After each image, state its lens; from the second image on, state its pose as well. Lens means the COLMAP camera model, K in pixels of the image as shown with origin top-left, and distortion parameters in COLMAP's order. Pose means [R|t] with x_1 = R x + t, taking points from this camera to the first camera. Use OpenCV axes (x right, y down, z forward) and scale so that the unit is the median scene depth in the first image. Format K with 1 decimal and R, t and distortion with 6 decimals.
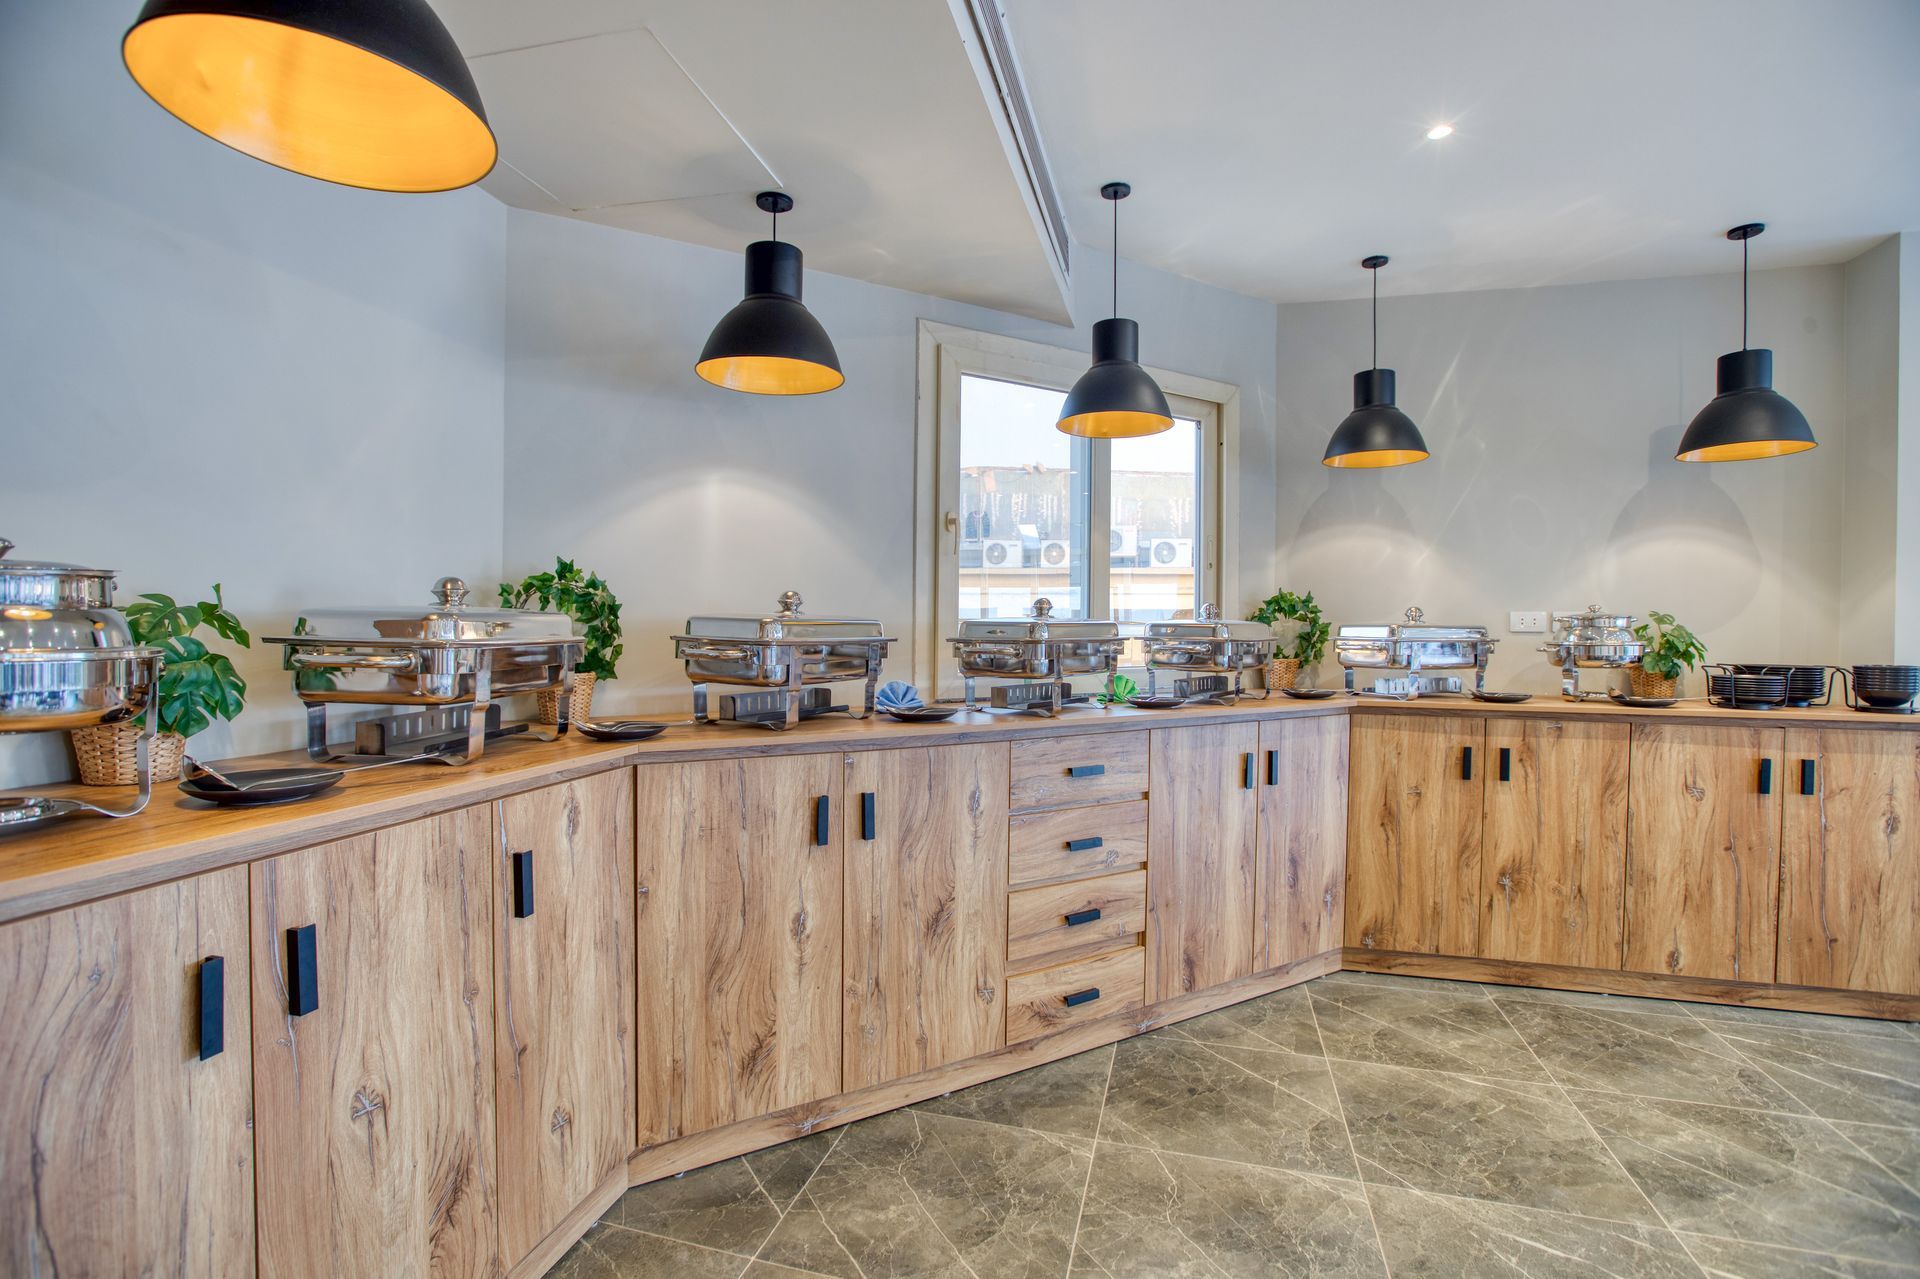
lens RADIAL K [[880.2, 0, 951.0], [0, 880.2, 637.0], [0, 0, 1]] dist [-0.044338, 0.014170]
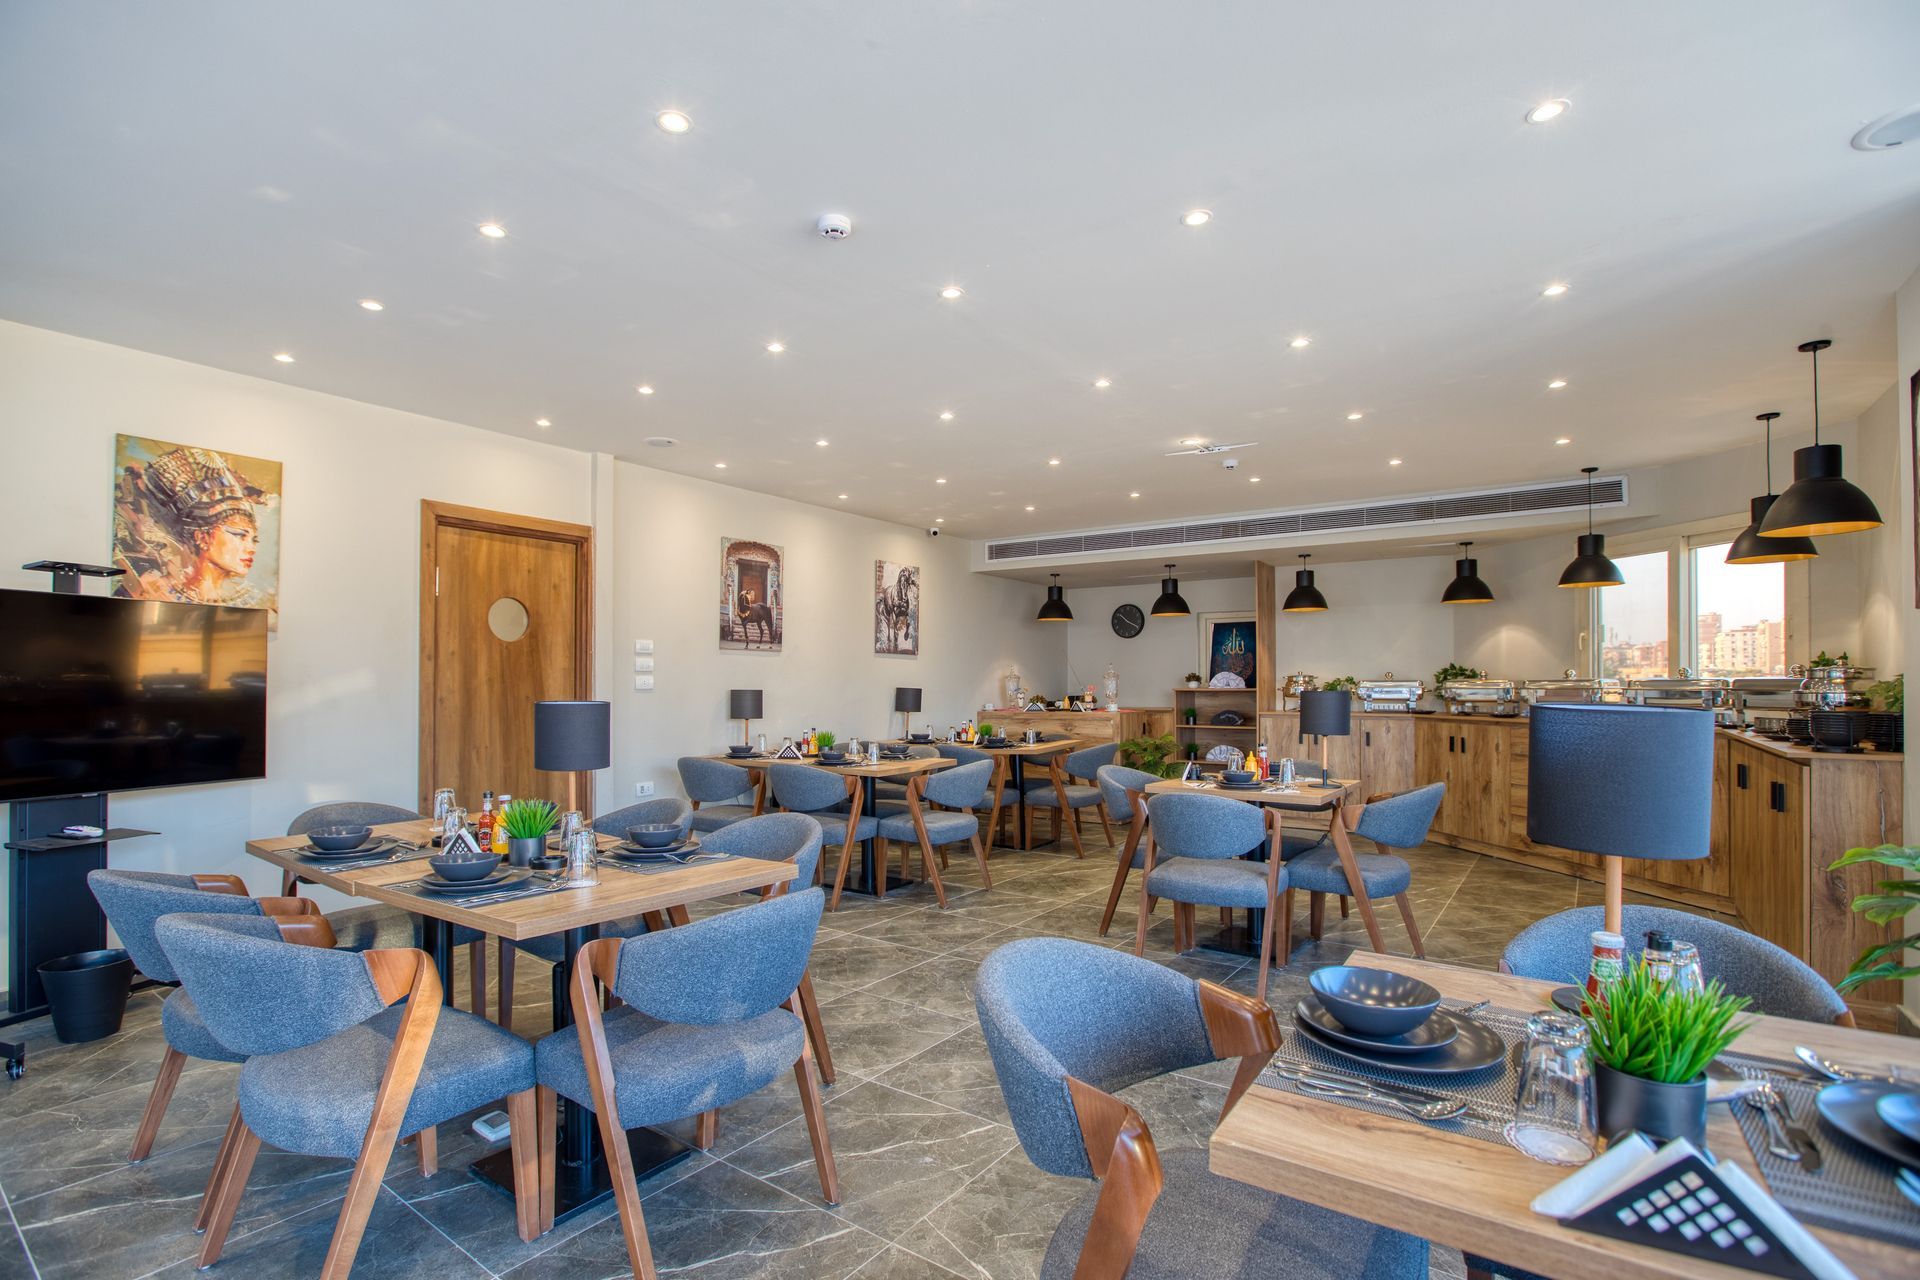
lens RADIAL K [[880.2, 0, 951.0], [0, 880.2, 637.5], [0, 0, 1]] dist [-0.044338, 0.014170]
pose [[-0.338446, -0.060998, -0.939007, 3.217784], [-0.024995, 0.998127, -0.055829, 0.043634], [0.940654, 0.004576, -0.339337, 0.342543]]
